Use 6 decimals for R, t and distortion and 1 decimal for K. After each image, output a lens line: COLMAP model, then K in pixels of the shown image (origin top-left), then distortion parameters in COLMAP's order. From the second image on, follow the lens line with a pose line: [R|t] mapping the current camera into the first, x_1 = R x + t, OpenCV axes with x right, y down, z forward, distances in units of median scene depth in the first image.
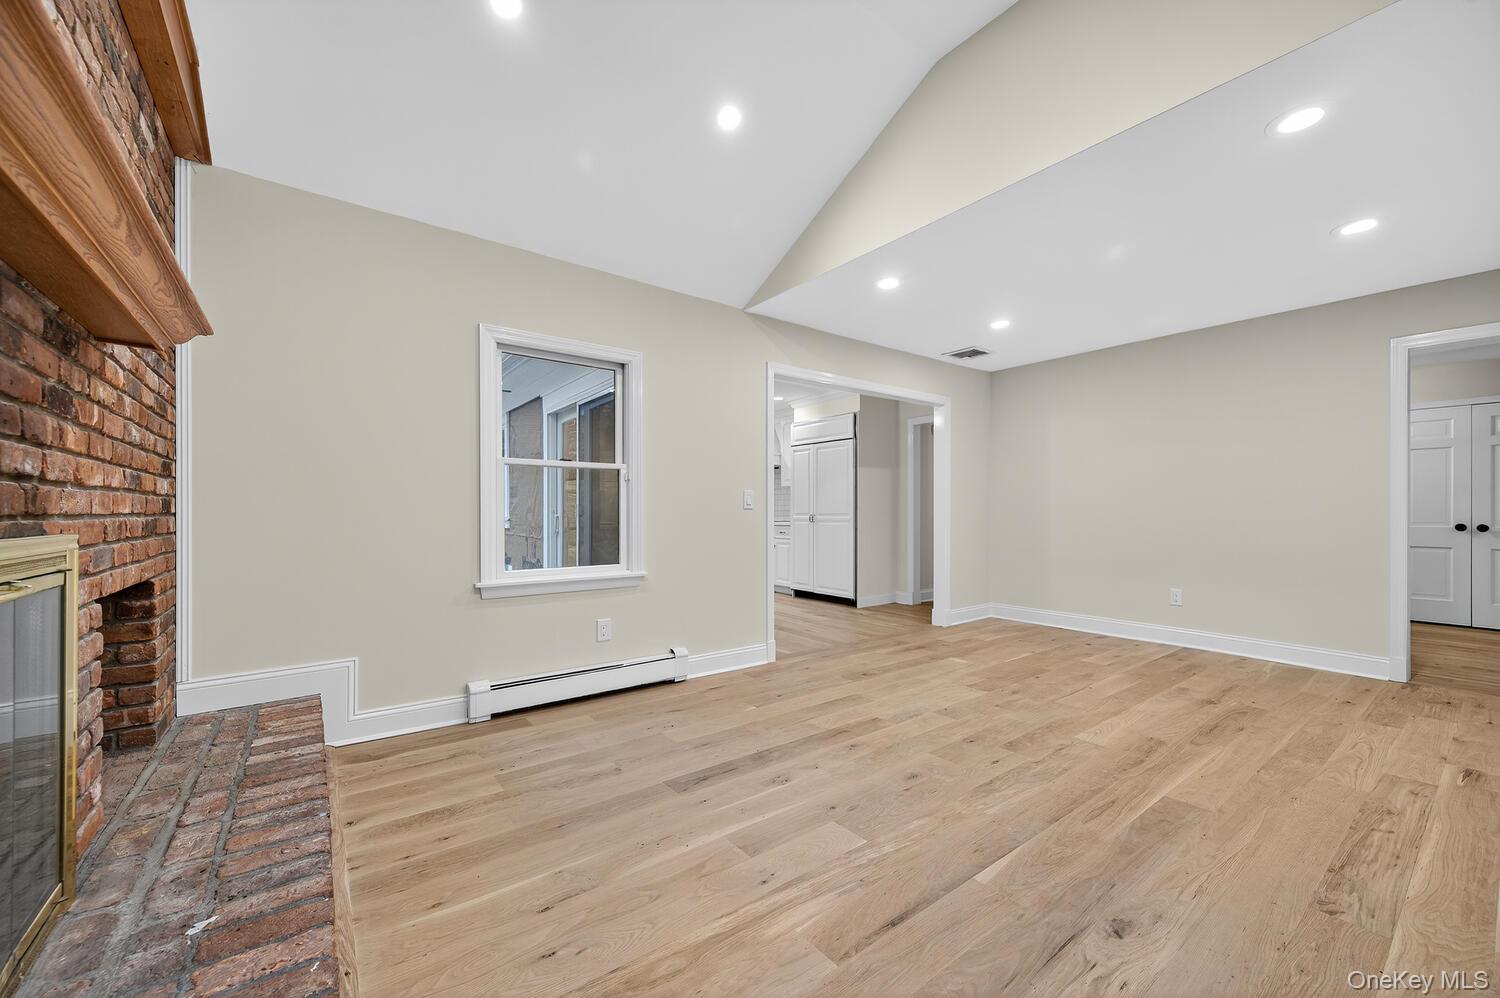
lens RADIAL K [[588.0, 0, 751.0], [0, 588.0, 510.8], [0, 0, 1]] dist [-0.001278, -0.000405]
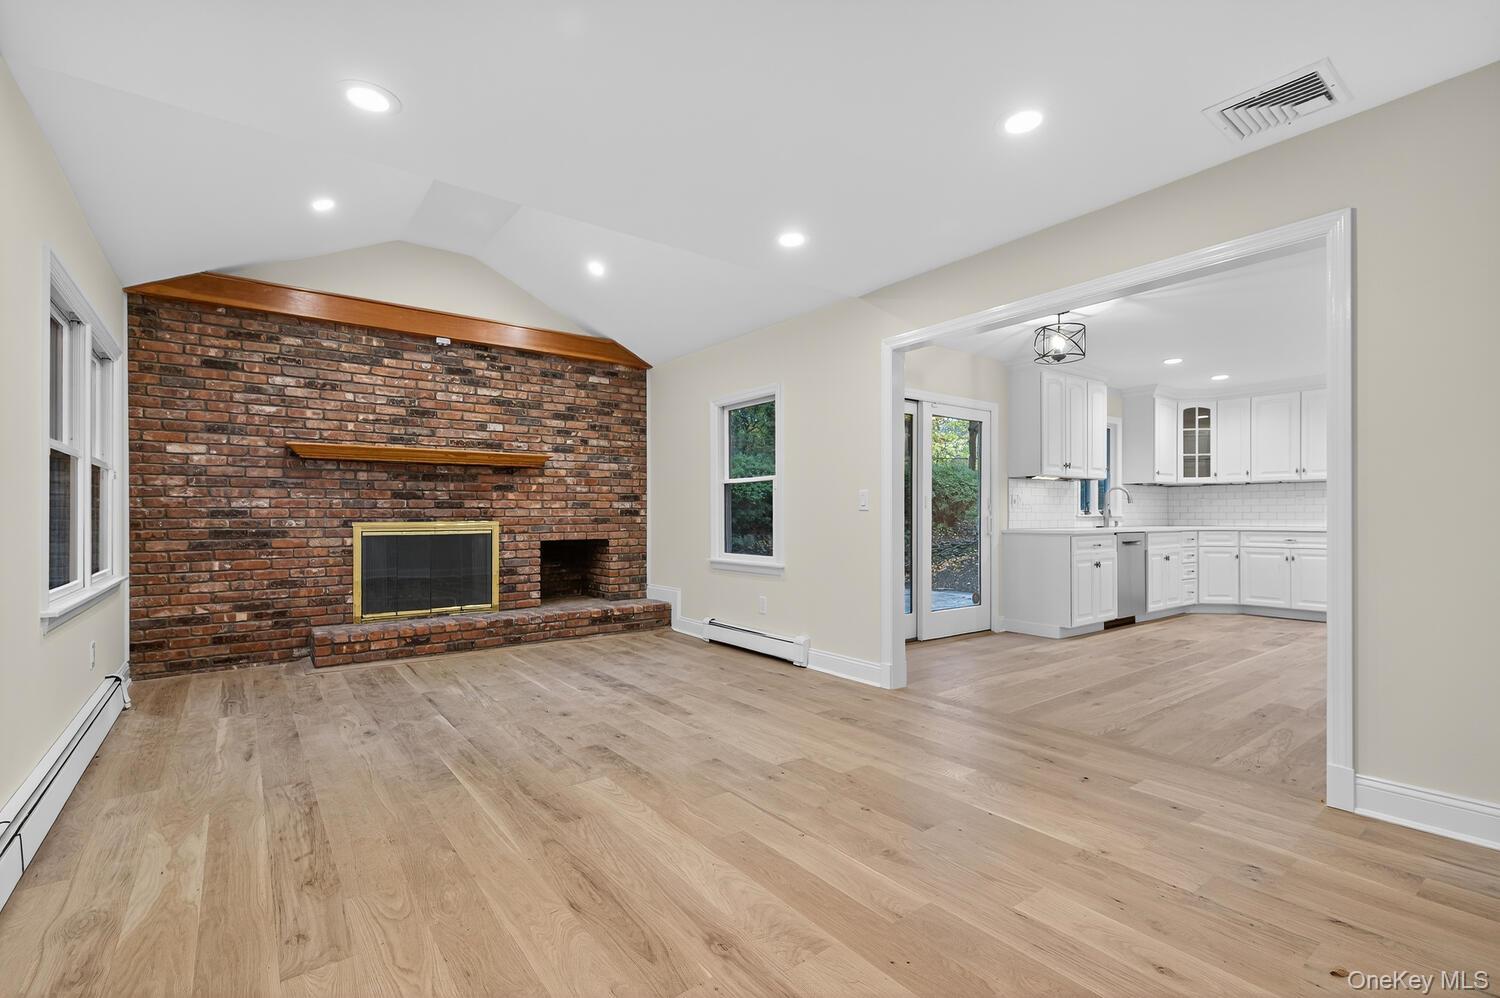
lens RADIAL K [[666.2, 0, 752.2], [0, 666.2, 511.0], [0, 0, 1]] dist [0.003906, 0.000934]
pose [[0.005825, -0.005755, -0.999966, 1.515980], [0.005281, 0.999970, -0.005725, 0.005070], [0.999969, -0.005247, 0.005855, 1.206791]]
